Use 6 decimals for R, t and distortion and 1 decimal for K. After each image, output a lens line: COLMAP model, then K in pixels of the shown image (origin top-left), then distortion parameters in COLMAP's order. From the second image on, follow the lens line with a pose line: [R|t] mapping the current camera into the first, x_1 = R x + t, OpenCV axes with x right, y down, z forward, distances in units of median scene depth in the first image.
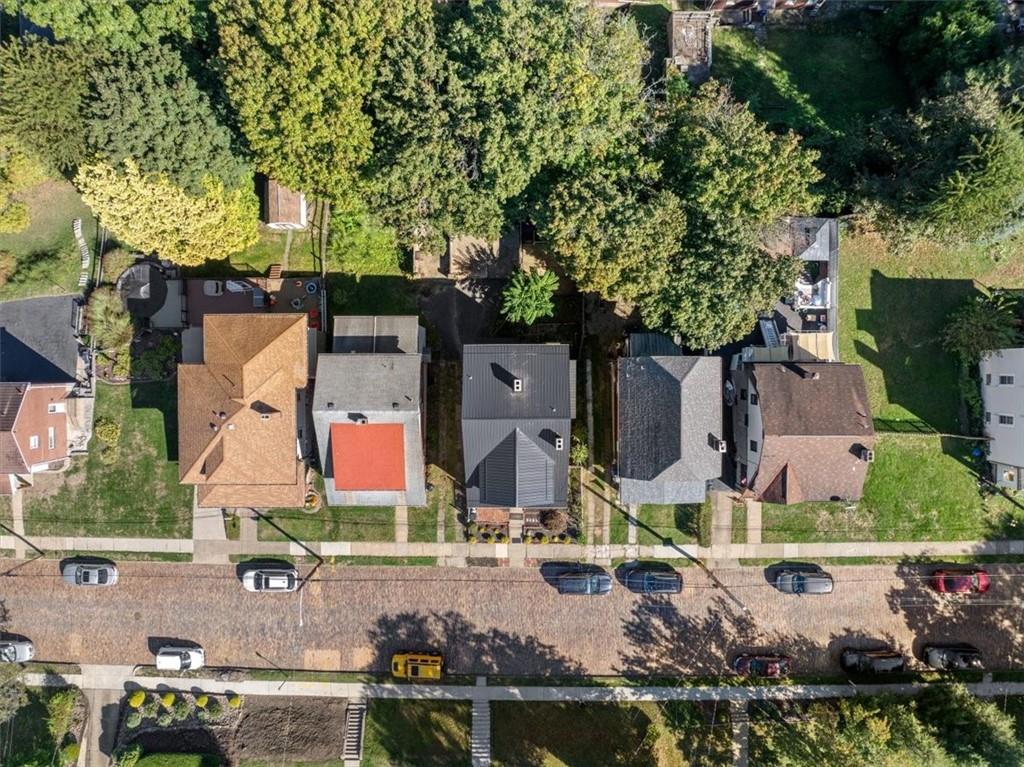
lens RADIAL K [[720.2, 0, 512.0], [0, 720.2, 383.5], [0, 0, 1]] dist [-0.039393, 0.001108]
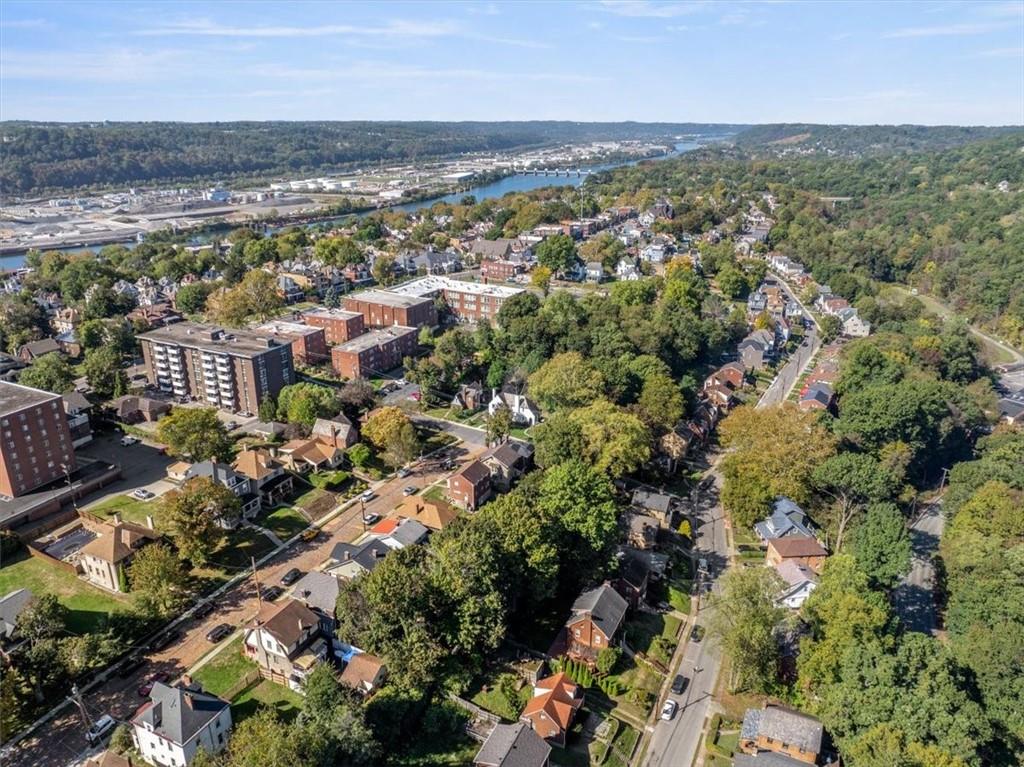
lens RADIAL K [[720.2, 0, 512.0], [0, 720.2, 383.5], [0, 0, 1]] dist [-0.039393, 0.001108]
pose [[-0.430343, 0.311329, -0.847277, 1.566981], [-0.902405, -0.170901, 0.395547, -1.188206], [-0.021656, 0.934808, 0.354491, -0.441084]]
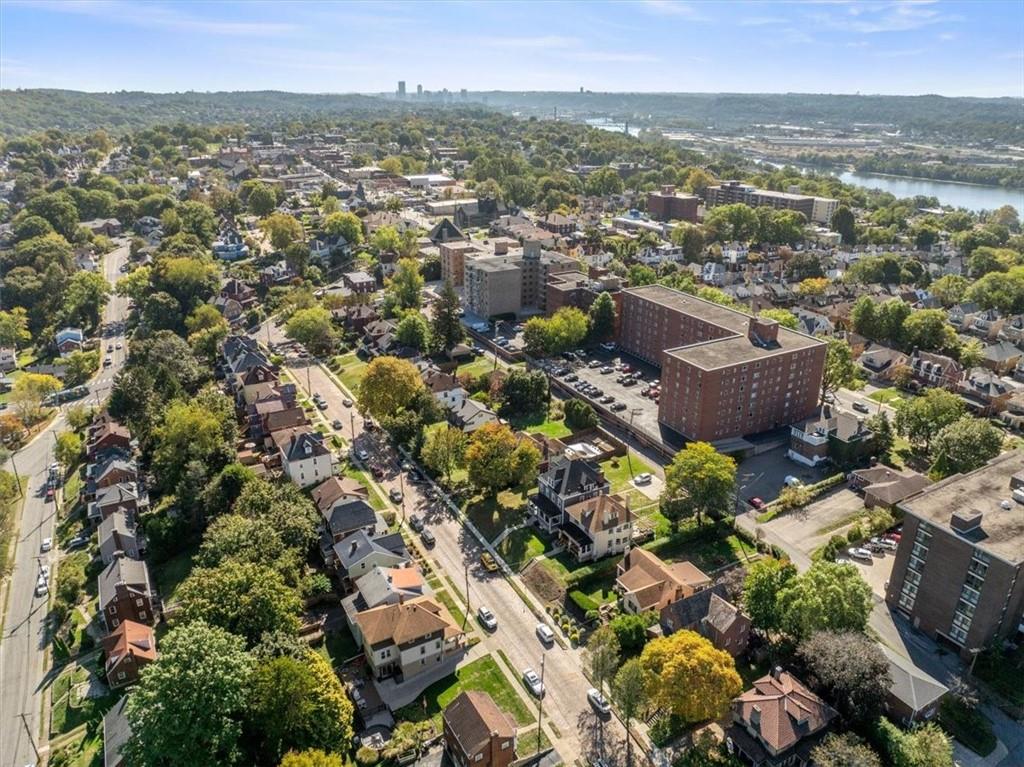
lens RADIAL K [[720.2, 0, 512.0], [0, 720.2, 383.5], [0, 0, 1]] dist [-0.039393, 0.001108]
pose [[-0.483992, -0.332149, 0.809585, -1.841789], [0.874872, -0.203478, 0.439541, -0.441482], [0.018739, 0.921018, 0.389070, -0.432965]]
